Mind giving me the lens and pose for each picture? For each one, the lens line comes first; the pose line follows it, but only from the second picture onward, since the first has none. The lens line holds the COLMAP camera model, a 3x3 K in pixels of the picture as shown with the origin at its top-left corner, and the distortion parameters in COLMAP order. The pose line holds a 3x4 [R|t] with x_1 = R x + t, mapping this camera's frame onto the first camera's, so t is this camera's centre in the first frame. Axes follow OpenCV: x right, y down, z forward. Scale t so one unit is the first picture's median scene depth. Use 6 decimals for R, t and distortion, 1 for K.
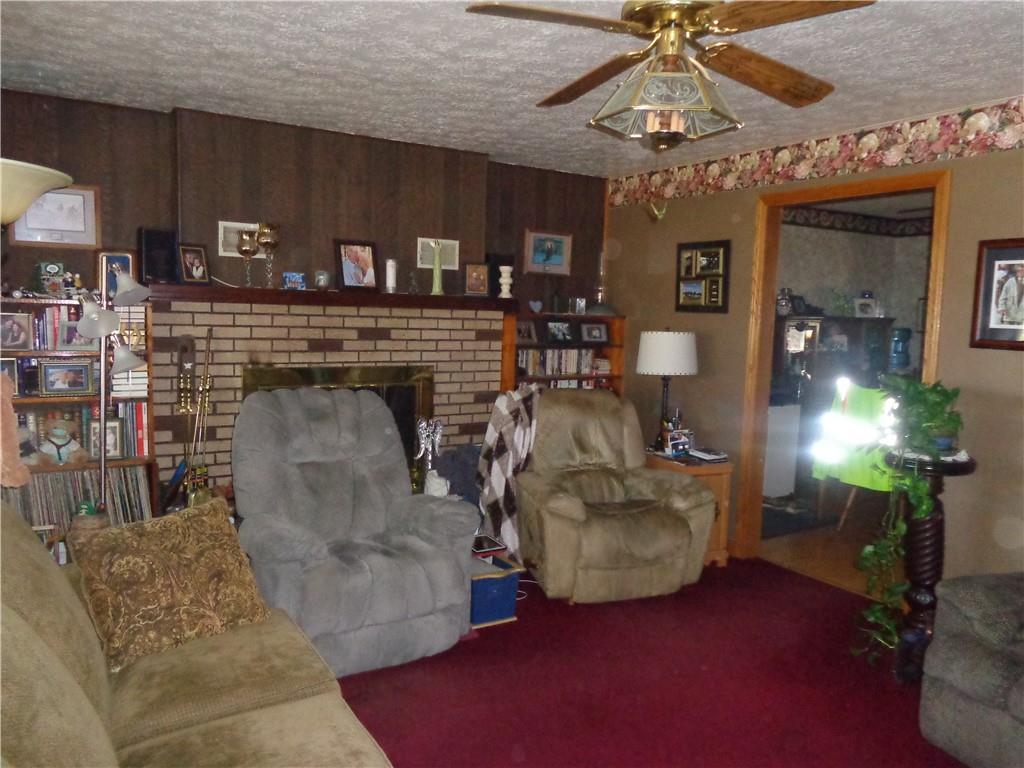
lens RADIAL K [[771.0, 0, 516.6], [0, 771.0, 371.5], [0, 0, 1]] dist [0.007490, 0.004051]
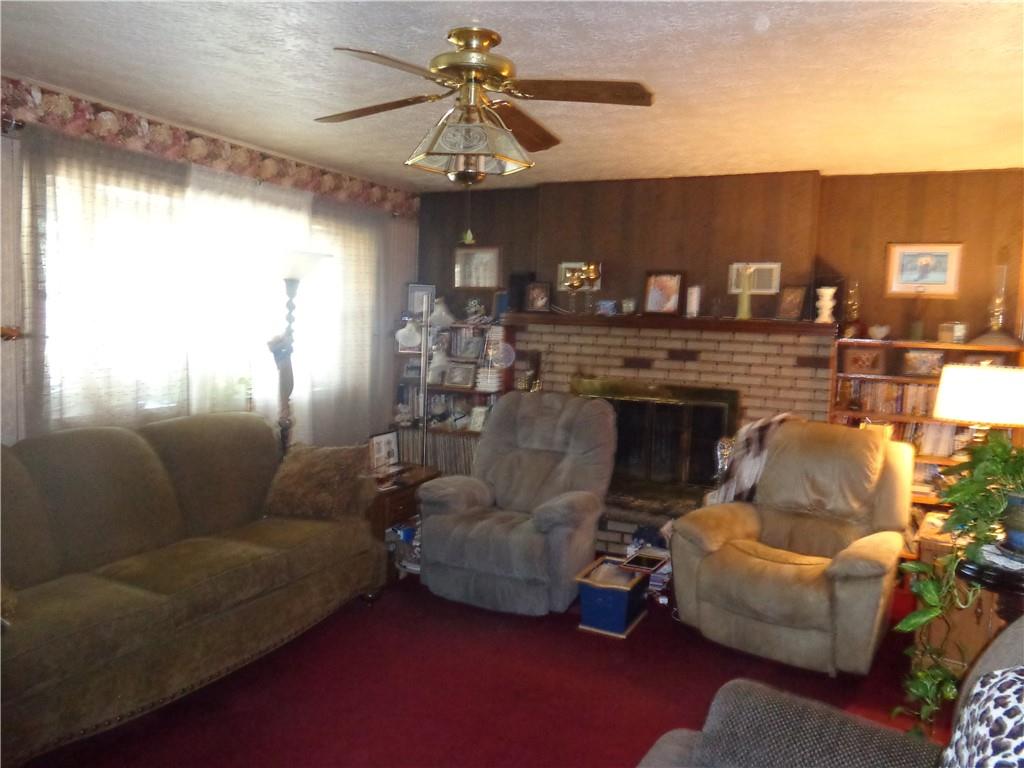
lens RADIAL K [[771.0, 0, 516.6], [0, 771.0, 371.5], [0, 0, 1]] dist [0.007490, 0.004051]
pose [[0.589851, 0.055069, -0.805632, 0.555943], [-0.079794, 0.996764, 0.009712, -0.017861], [0.803560, 0.058556, 0.592337, 0.170620]]
